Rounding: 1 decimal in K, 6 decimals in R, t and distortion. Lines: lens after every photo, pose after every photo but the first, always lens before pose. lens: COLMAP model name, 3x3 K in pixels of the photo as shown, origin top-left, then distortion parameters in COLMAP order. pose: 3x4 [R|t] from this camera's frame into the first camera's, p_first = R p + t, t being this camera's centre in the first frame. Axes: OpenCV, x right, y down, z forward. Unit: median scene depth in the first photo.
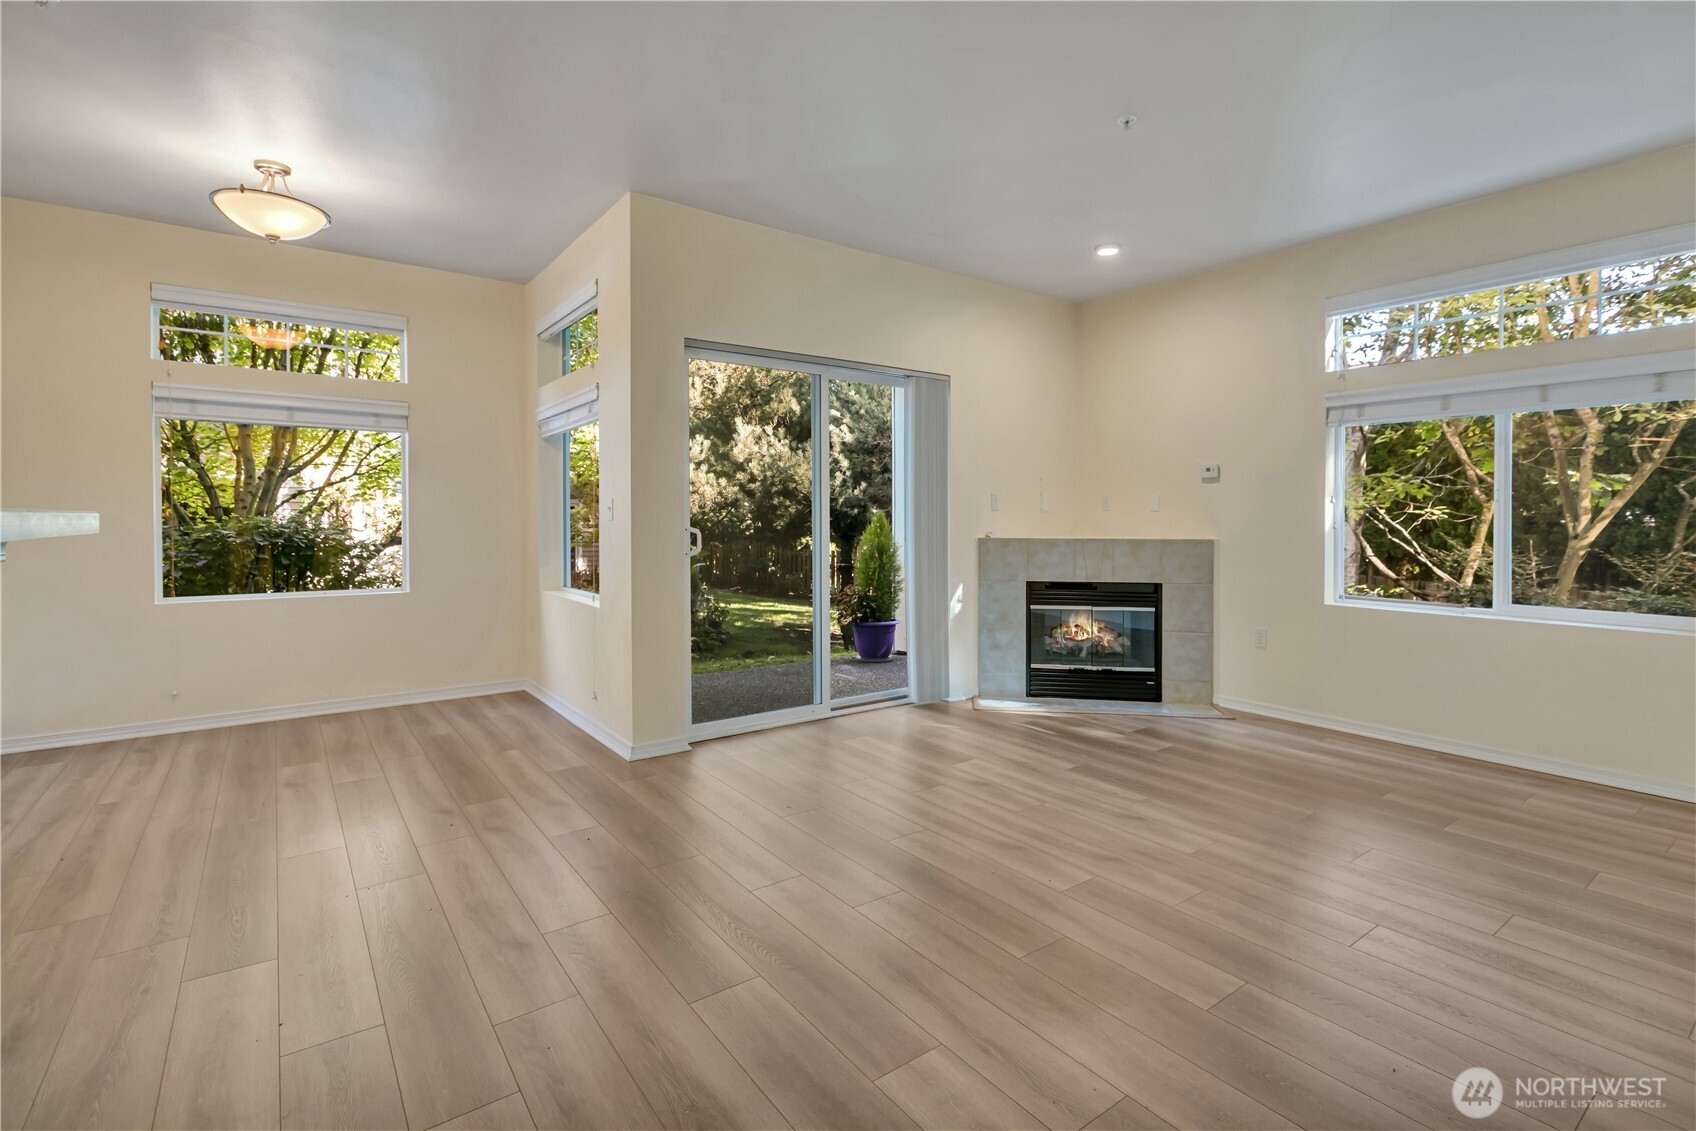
lens RADIAL K [[792.6, 0, 865.8], [0, 792.6, 502.6], [0, 0, 1]] dist [-0.000126, -0.001430]
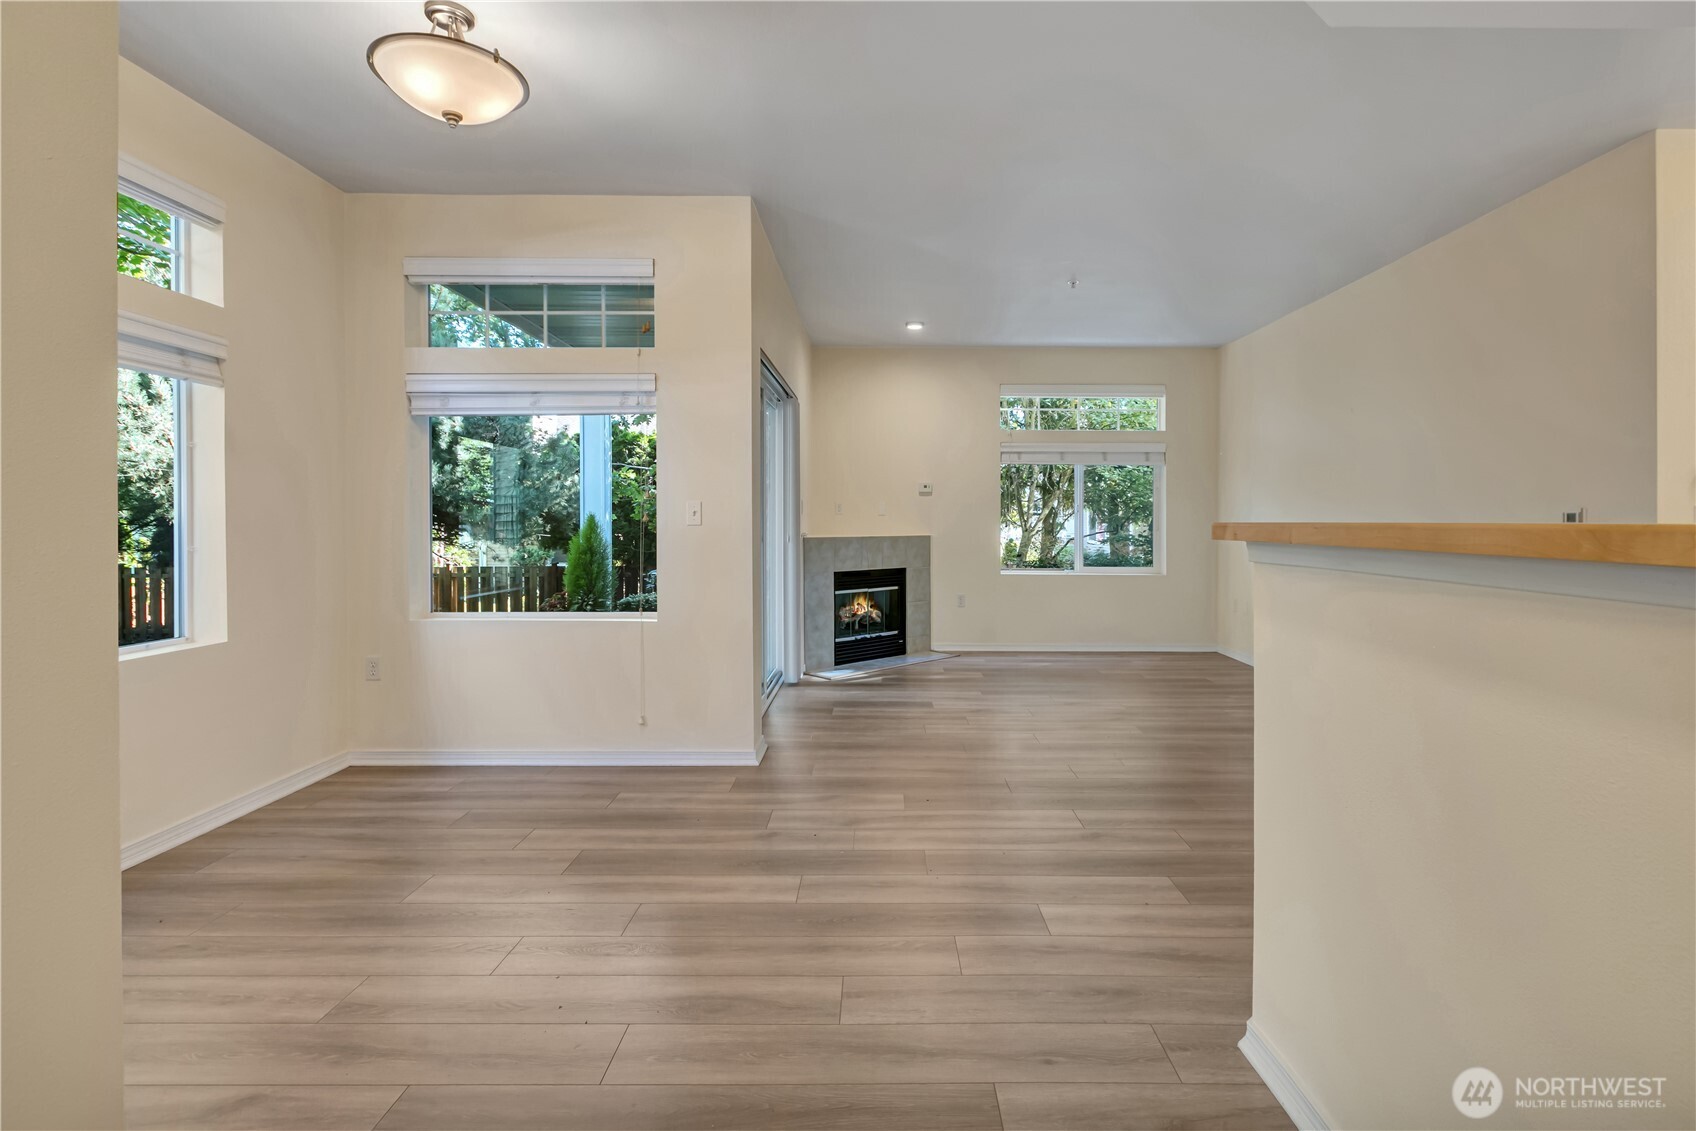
lens RADIAL K [[792.6, 0, 899.1], [0, 792.6, 511.4], [0, 0, 1]] dist [-0.000126, -0.001430]
pose [[0.581514, 0.007134, 0.813505, -0.750714], [-0.019760, 0.999790, 0.005357, -0.003999], [-0.813296, -0.019190, 0.581533, 0.205978]]
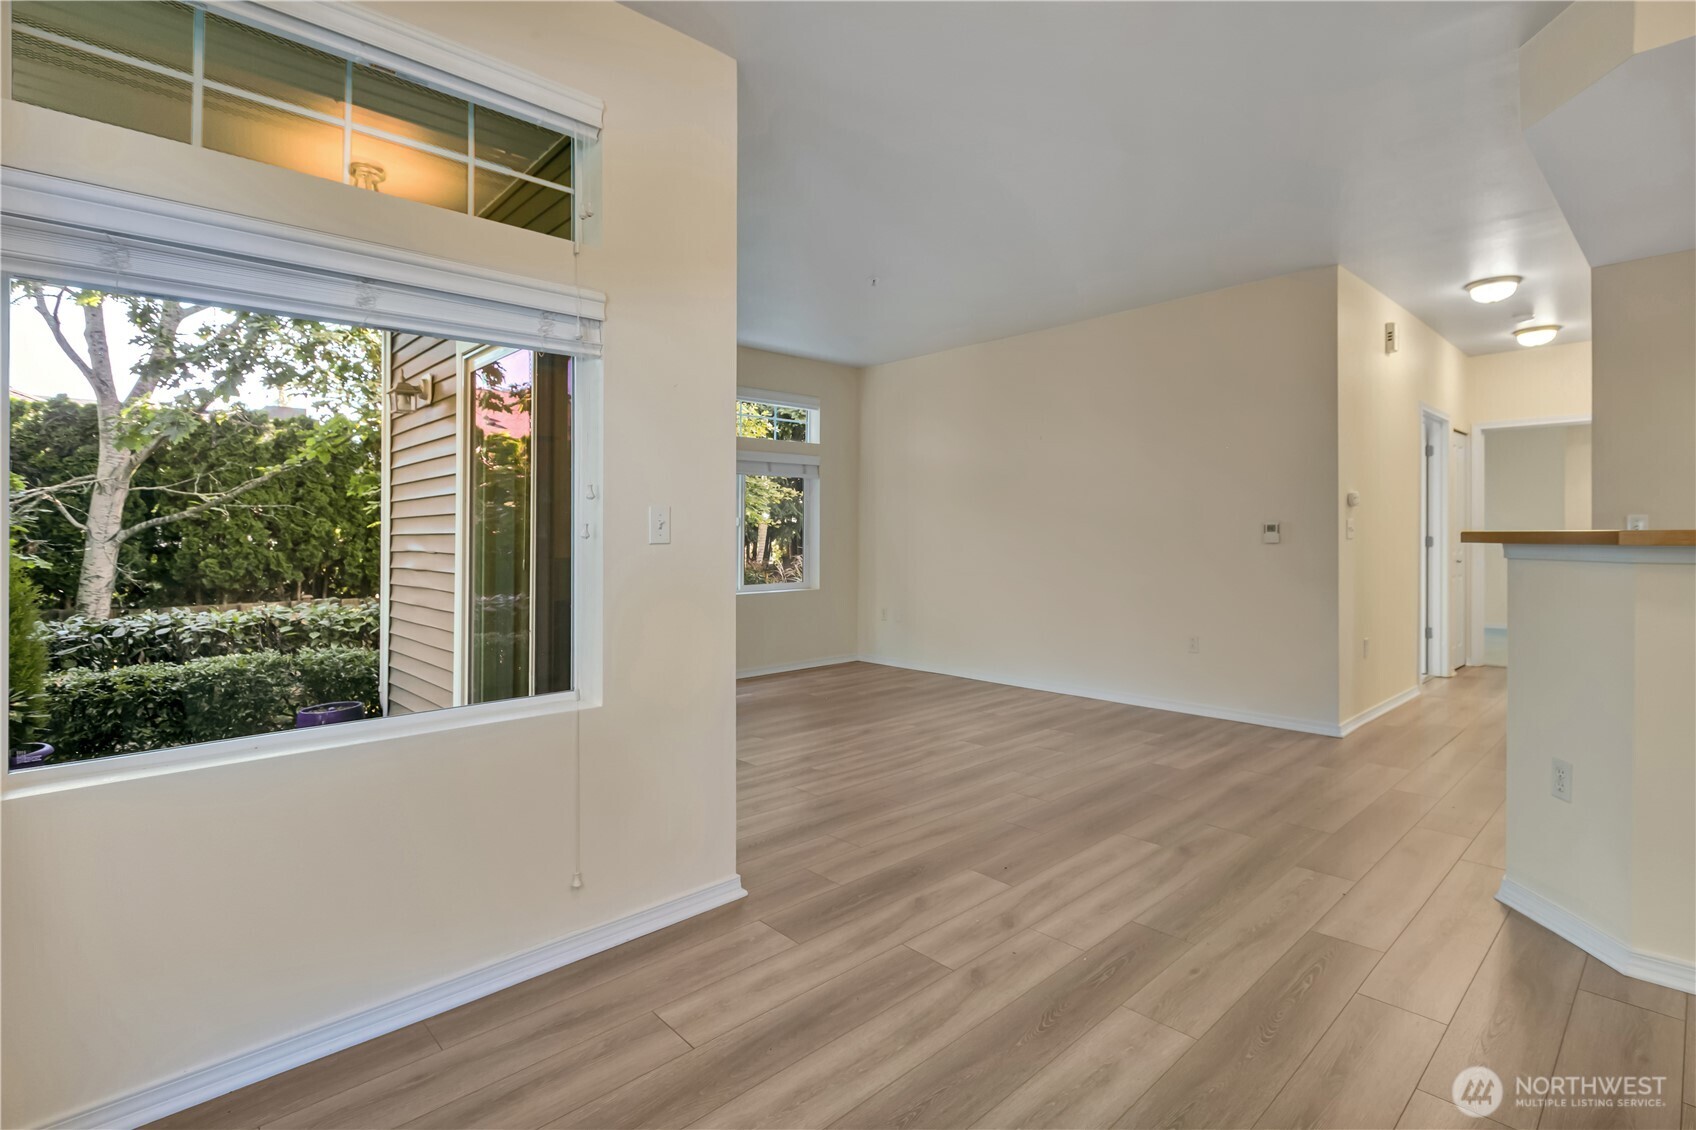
lens RADIAL K [[792.6, 0, 880.5], [0, 792.6, 526.7], [0, 0, 1]] dist [-0.000126, -0.001430]
pose [[-0.129271, 0.006702, 0.991587, -0.737832], [-0.016834, 0.999818, -0.008952, 0.008235], [-0.991466, -0.017849, -0.129134, 0.724626]]
